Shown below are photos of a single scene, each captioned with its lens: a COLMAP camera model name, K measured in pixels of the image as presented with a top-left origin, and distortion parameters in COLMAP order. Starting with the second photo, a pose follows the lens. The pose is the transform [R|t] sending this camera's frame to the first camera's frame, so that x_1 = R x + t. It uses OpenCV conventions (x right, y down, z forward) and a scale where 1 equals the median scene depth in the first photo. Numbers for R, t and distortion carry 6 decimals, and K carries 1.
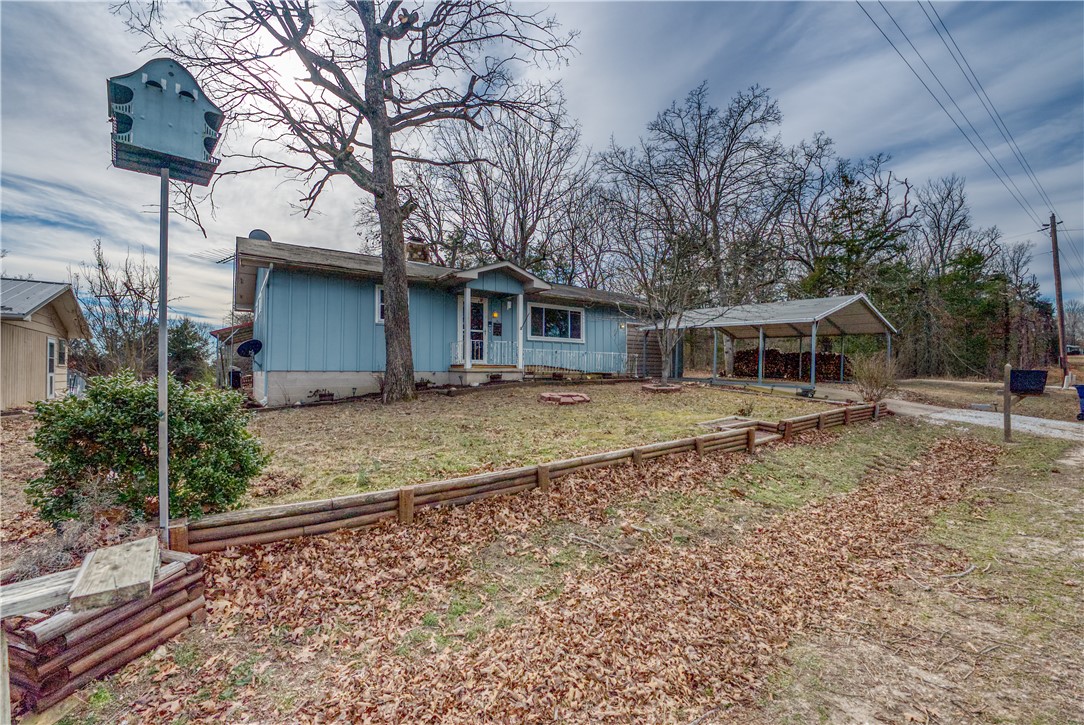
lens RADIAL K [[451.0, 0, 542.4], [0, 451.0, 354.5], [0, 0, 1]] dist [-0.000978, 0.000540]
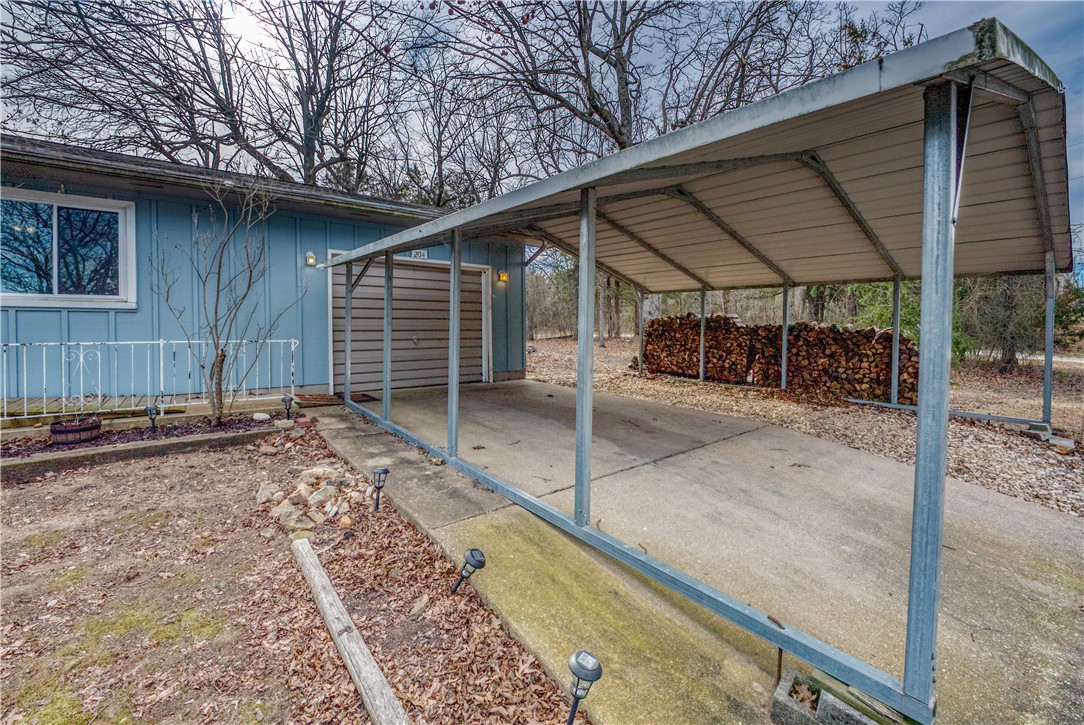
lens RADIAL K [[449.4, 0, 532.7], [0, 449.4, 321.7], [0, 0, 1]] dist [-0.019437, 0.000072]
pose [[0.999763, -0.005482, 0.021056, 0.386824], [0.004926, 0.999640, 0.026392, -0.022959], [-0.021193, -0.026282, 0.999430, 0.692306]]
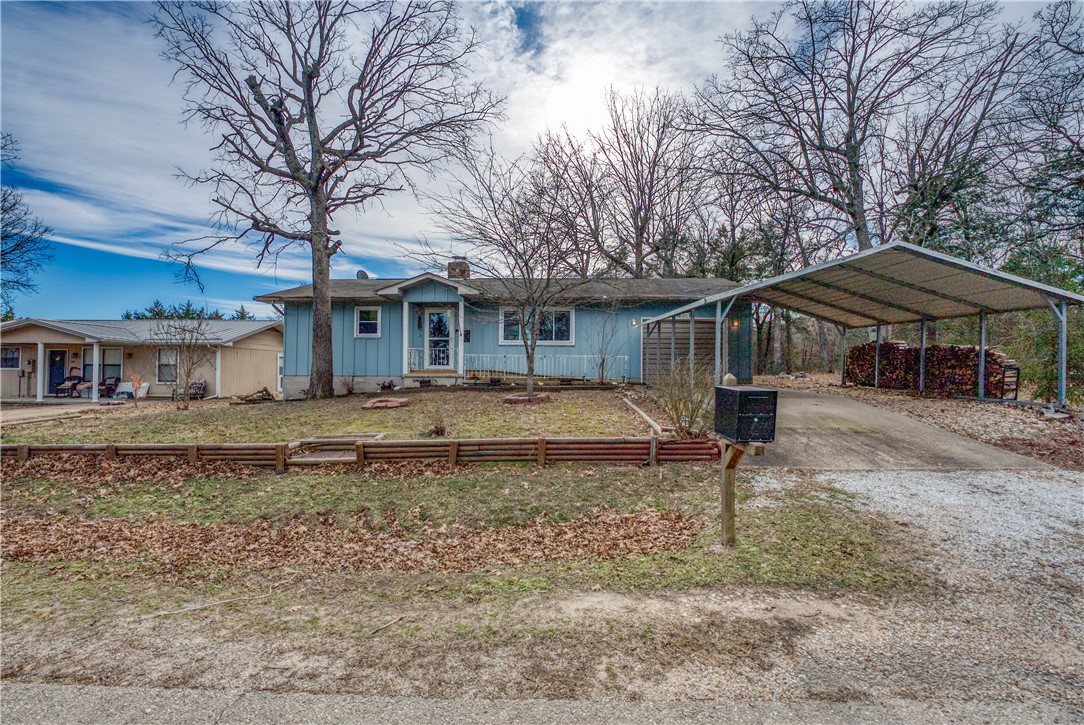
lens RADIAL K [[448.7, 0, 542.0], [0, 448.7, 362.5], [0, 0, 1]] dist [0.000379, 0.000131]
pose [[0.780145, -0.004438, -0.625583, 0.623799], [0.021624, 0.999569, 0.019874, -0.009517], [0.625225, -0.029032, 0.779905, 0.263969]]
